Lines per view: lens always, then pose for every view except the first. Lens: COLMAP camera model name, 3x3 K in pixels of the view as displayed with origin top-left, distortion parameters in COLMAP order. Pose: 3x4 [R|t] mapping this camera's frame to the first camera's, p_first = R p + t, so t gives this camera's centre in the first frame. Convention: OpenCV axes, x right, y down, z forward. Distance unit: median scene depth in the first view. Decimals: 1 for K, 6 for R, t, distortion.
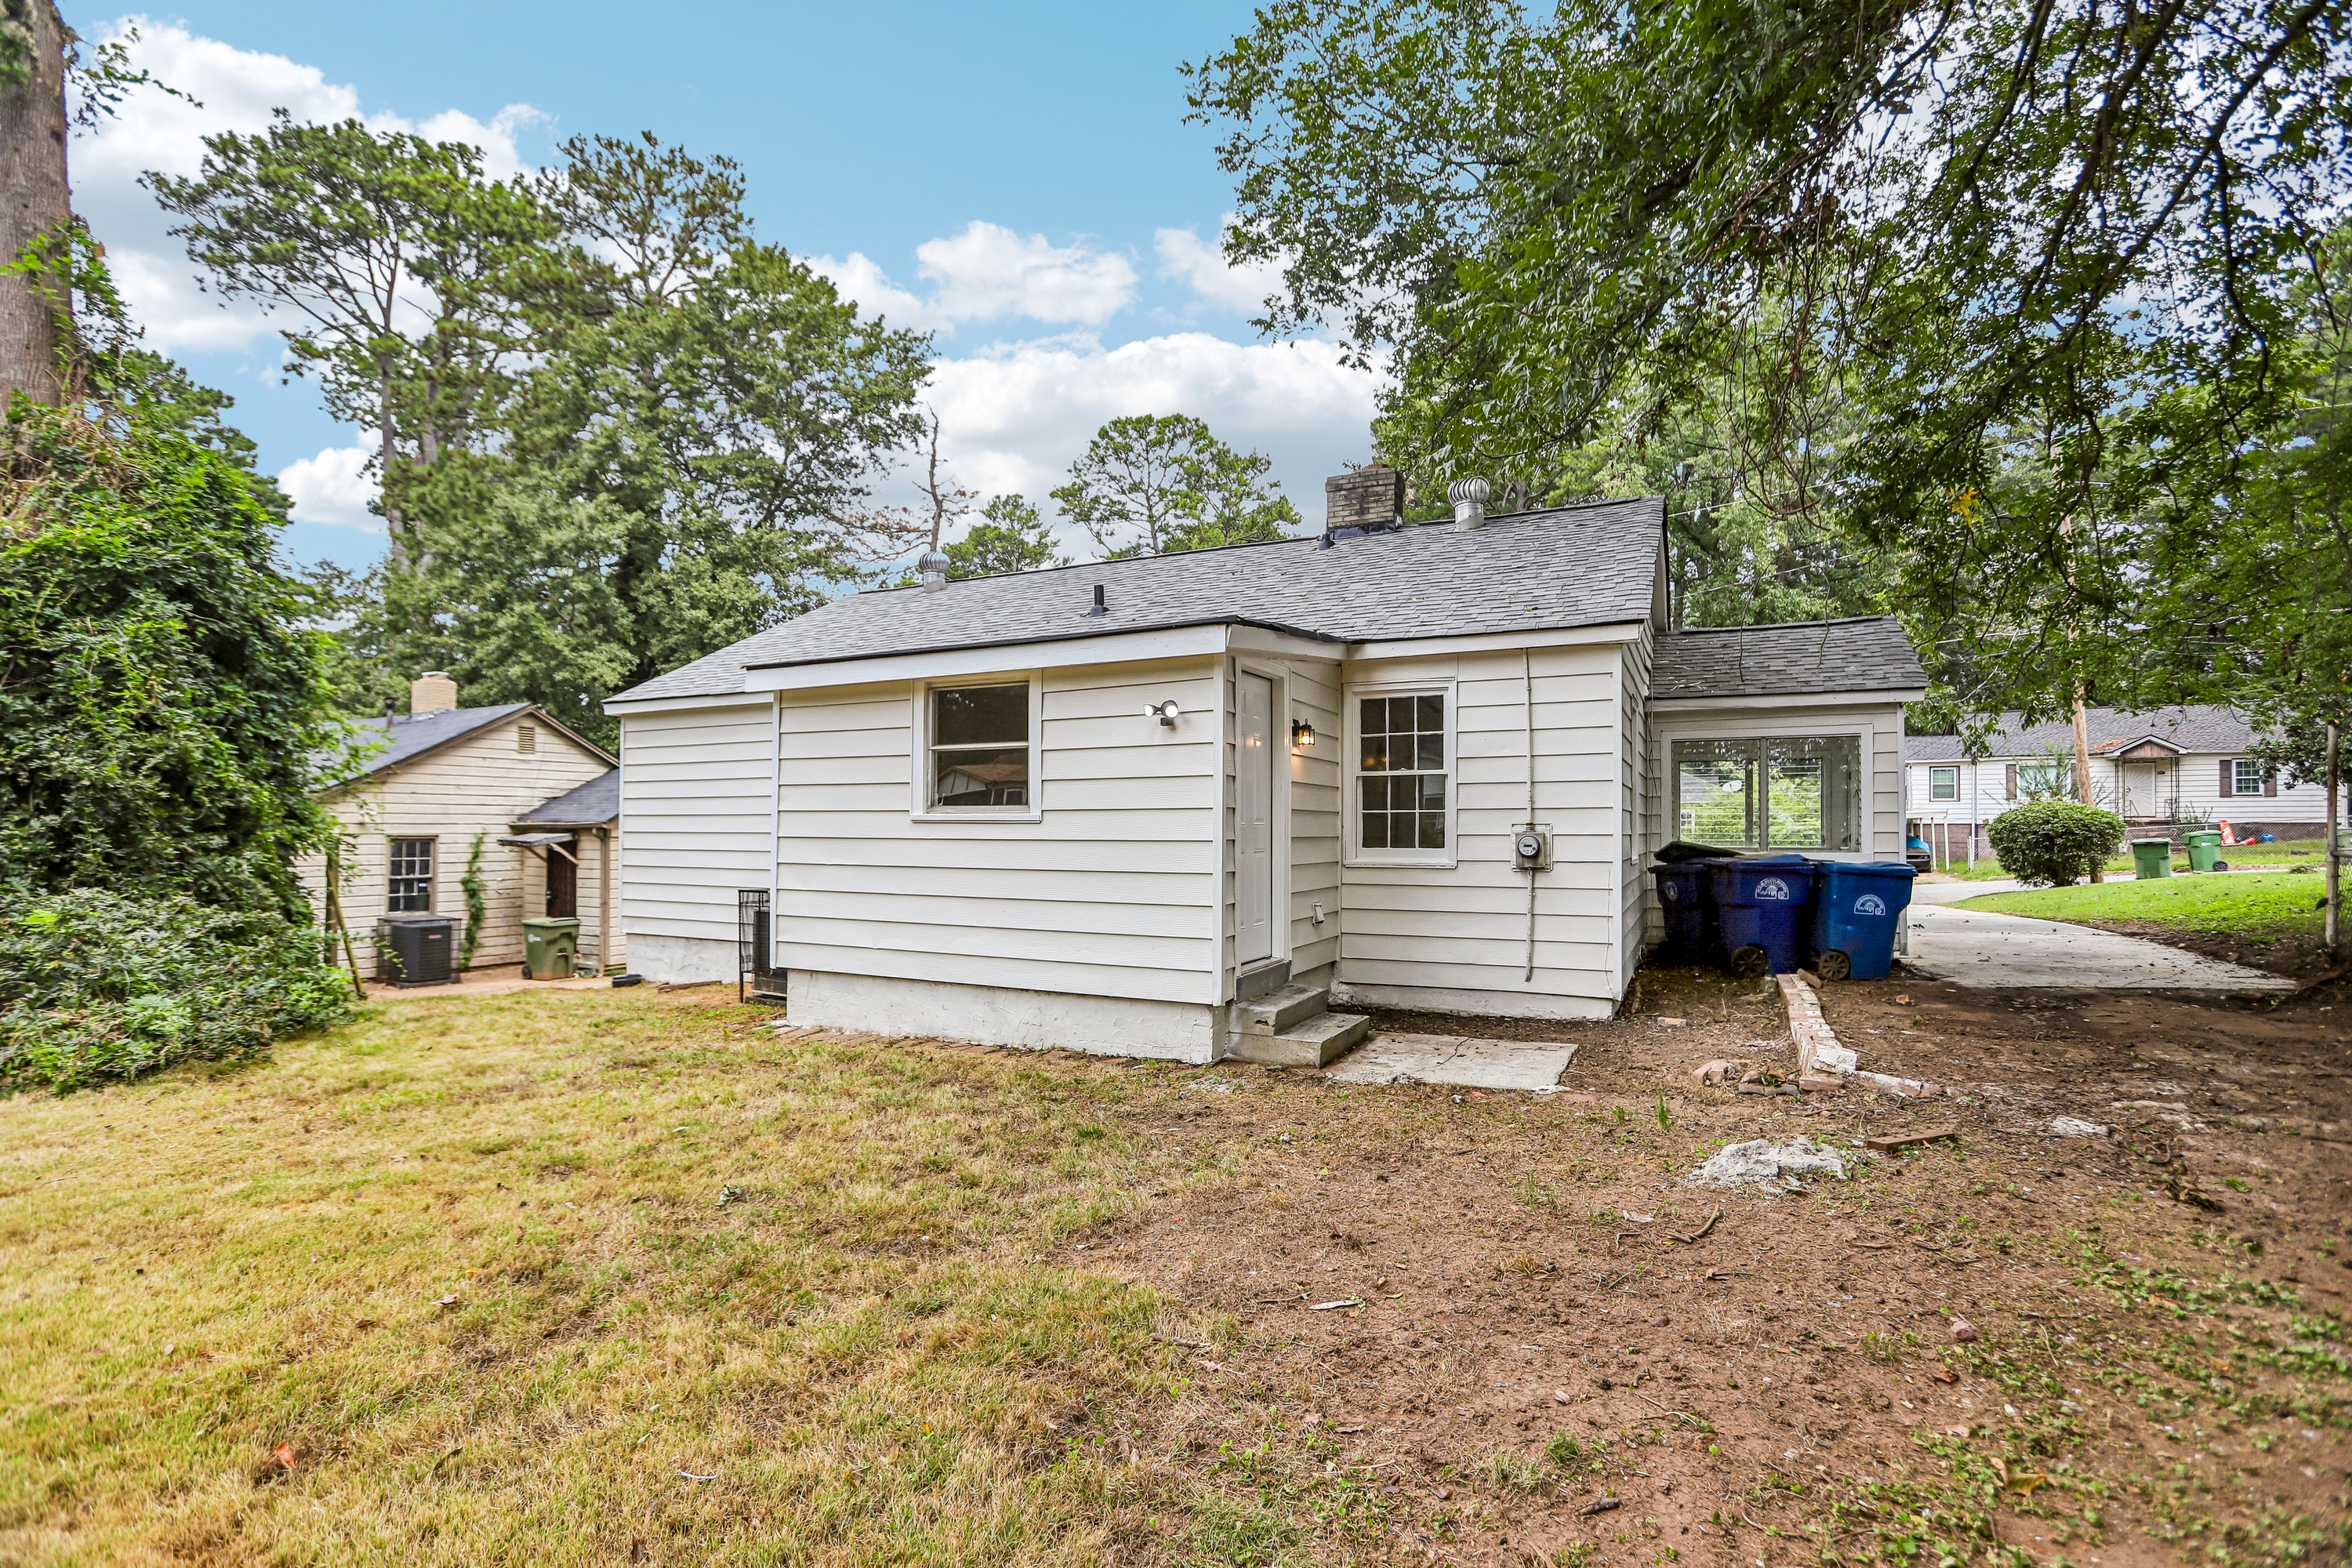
lens RADIAL K [[1122.6, 0, 1195.1], [0, 1122.6, 779.7], [0, 0, 1]] dist [-0.074204, 0.039229]
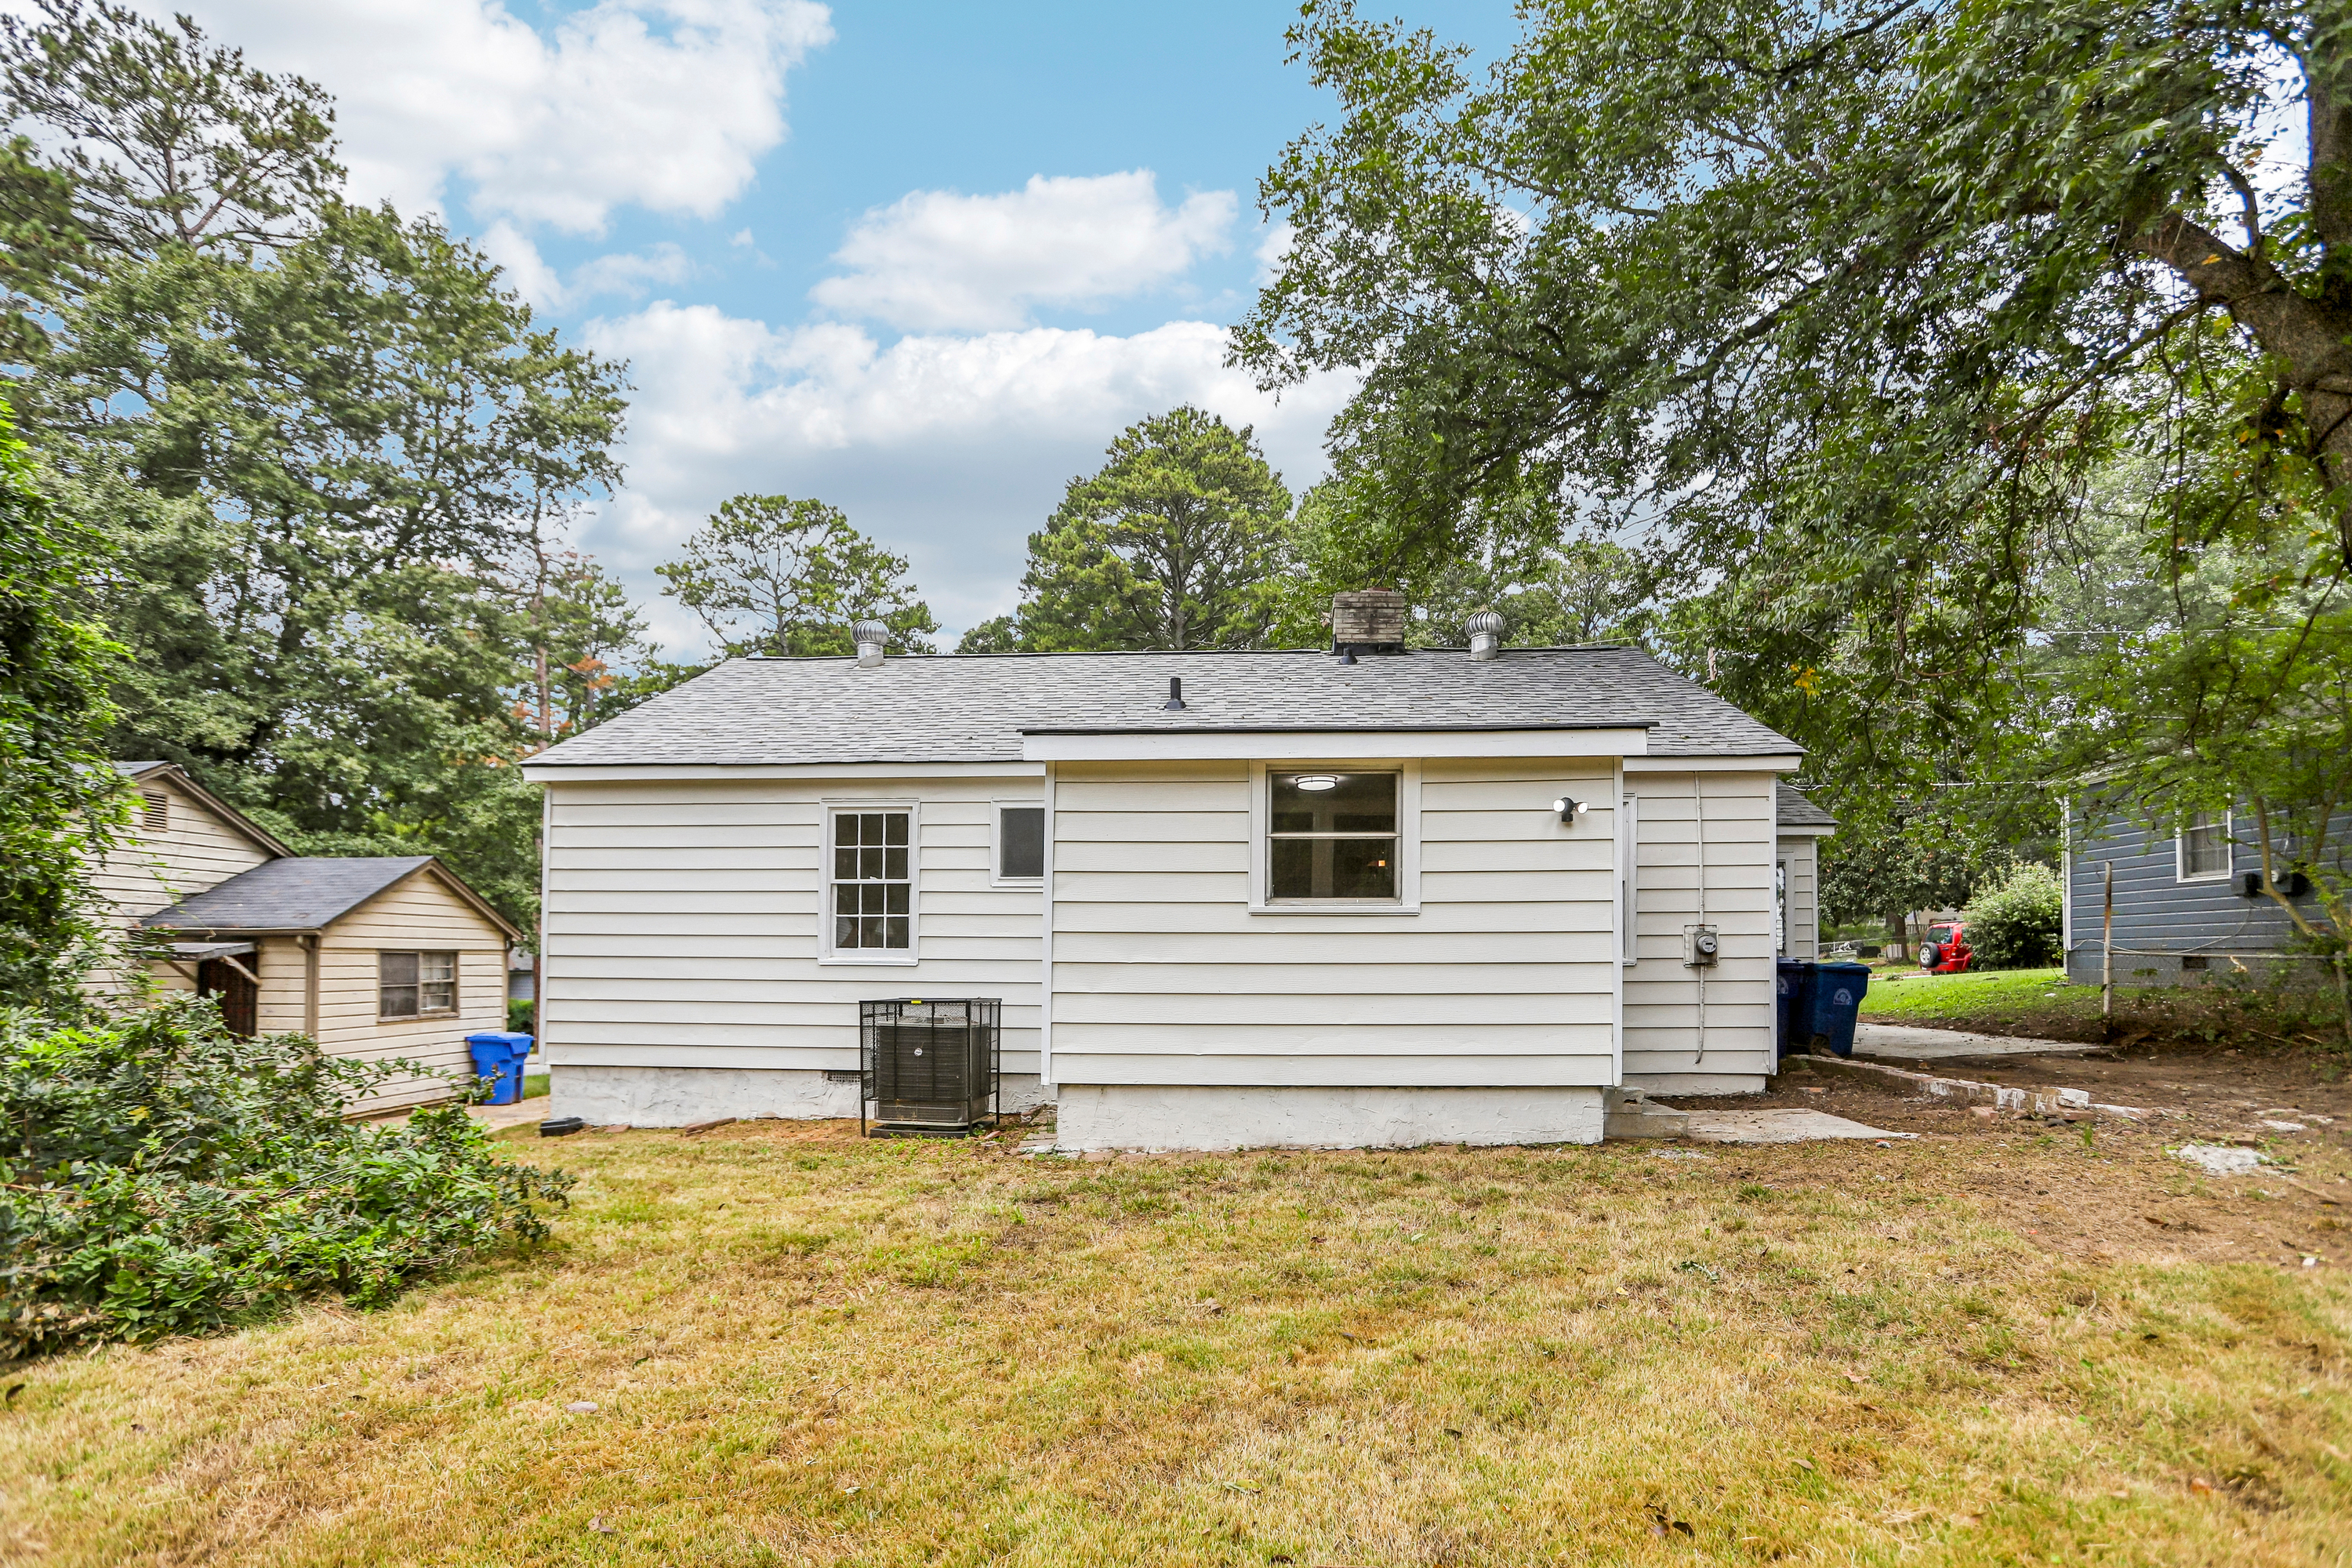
lens RADIAL K [[1137.0, 0, 1177.7], [0, 1137.0, 896.7], [0, 0, 1]] dist [-0.045080, 0.008895]
pose [[0.914646, 0.021767, 0.403670, -0.304408], [-0.018618, 0.999758, -0.011723, 0.015650], [-0.403828, 0.003207, 0.914829, 0.074733]]
